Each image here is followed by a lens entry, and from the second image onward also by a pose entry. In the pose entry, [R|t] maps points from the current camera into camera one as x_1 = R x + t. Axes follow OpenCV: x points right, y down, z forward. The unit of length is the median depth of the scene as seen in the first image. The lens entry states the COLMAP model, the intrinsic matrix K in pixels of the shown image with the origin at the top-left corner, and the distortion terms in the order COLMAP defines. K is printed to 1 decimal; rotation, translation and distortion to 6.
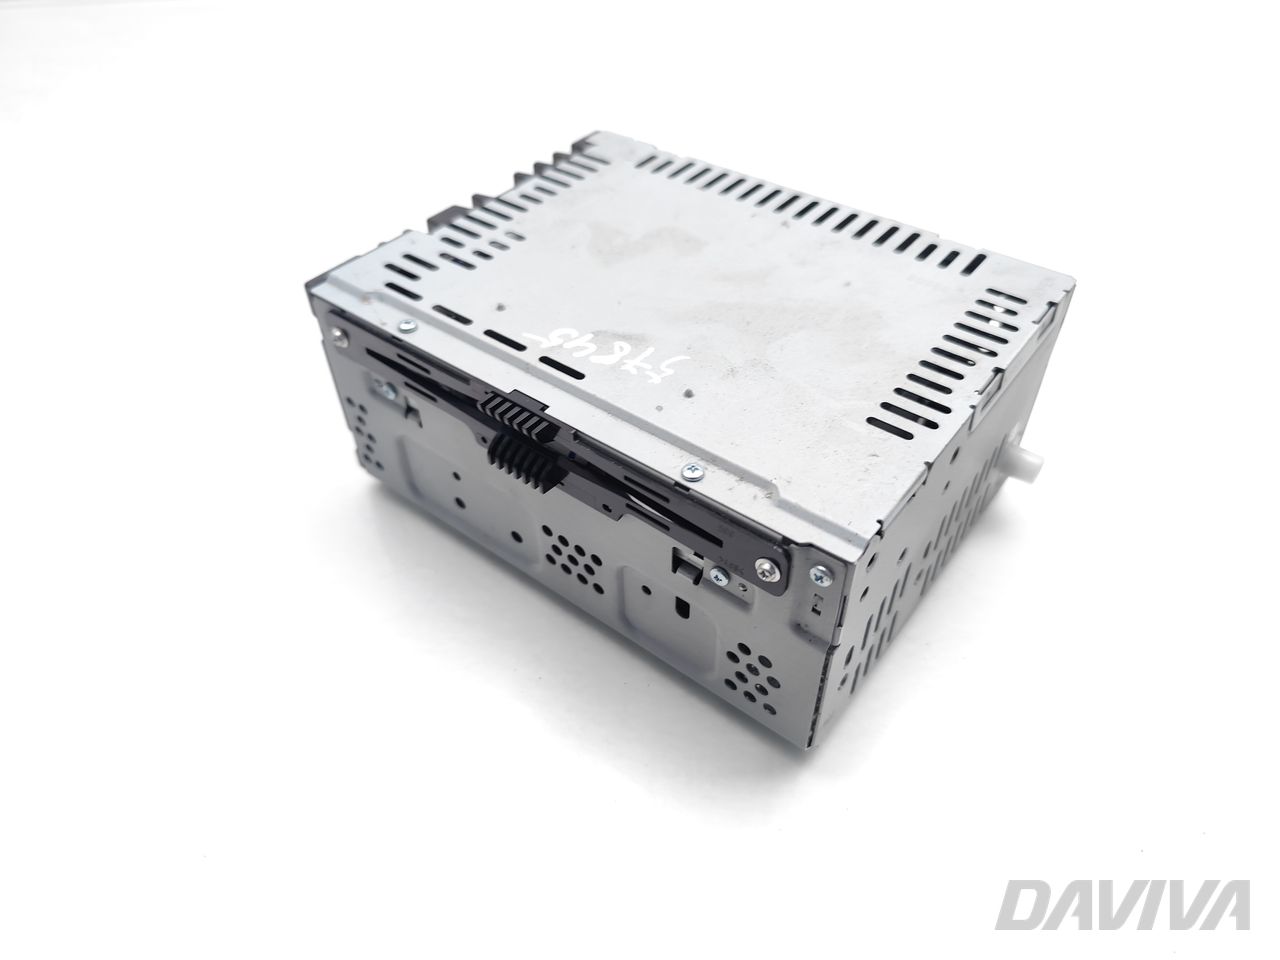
lens RADIAL K [[915.7, 0, 640.0], [0, 915.7, 480.0], [0, 0, 1]] dist [0.038816, -0.000674]
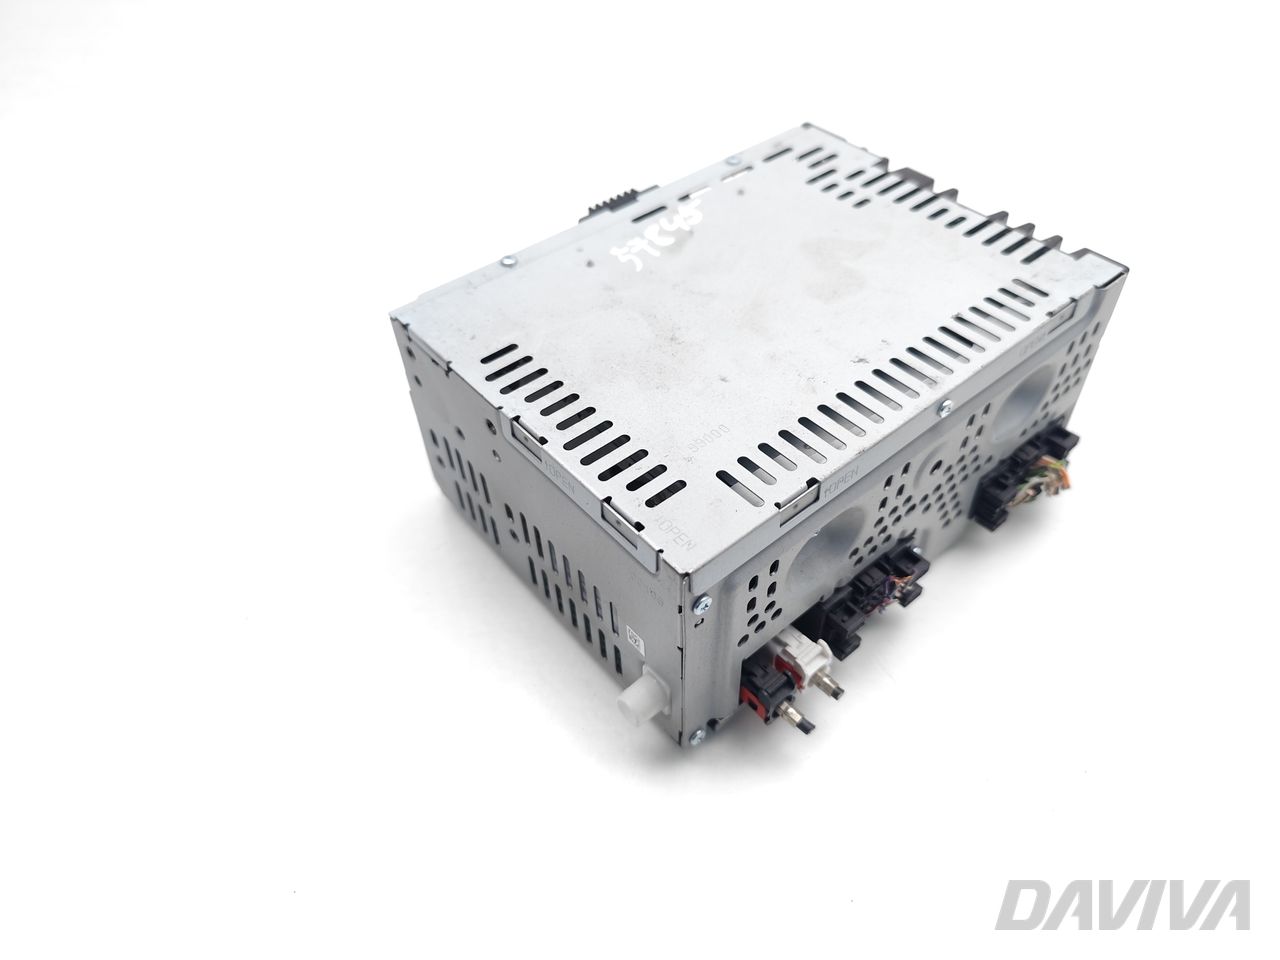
lens RADIAL K [[886.8, 0, 667.7], [0, 886.8, 481.0], [0, 0, 1]] dist [0.026196, -0.001464]
pose [[-0.197185, 0.727485, -0.657179, 0.960337], [-0.658197, 0.398562, 0.638690, -0.753651], [0.726564, 0.558493, 0.400238, 0.694211]]
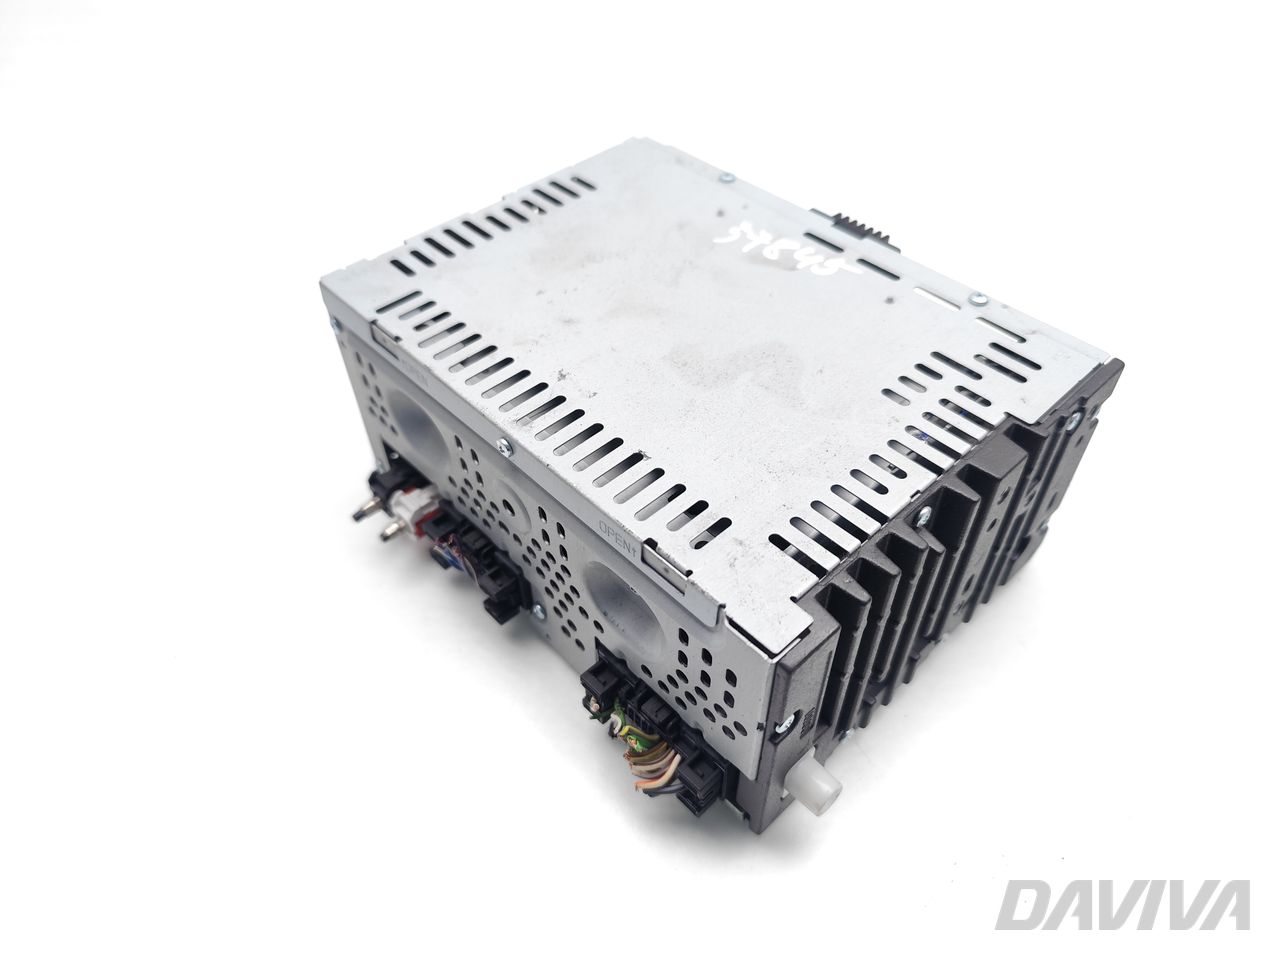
lens RADIAL K [[915.7, 0, 640.0], [0, 915.7, 480.0], [0, 0, 1]] dist [0.038816, -0.000674]
pose [[-0.988745, -0.088884, 0.120345, -0.020958], [0.120093, 0.008194, 0.992729, -1.260948], [-0.089224, 0.996008, 0.002572, 1.262368]]
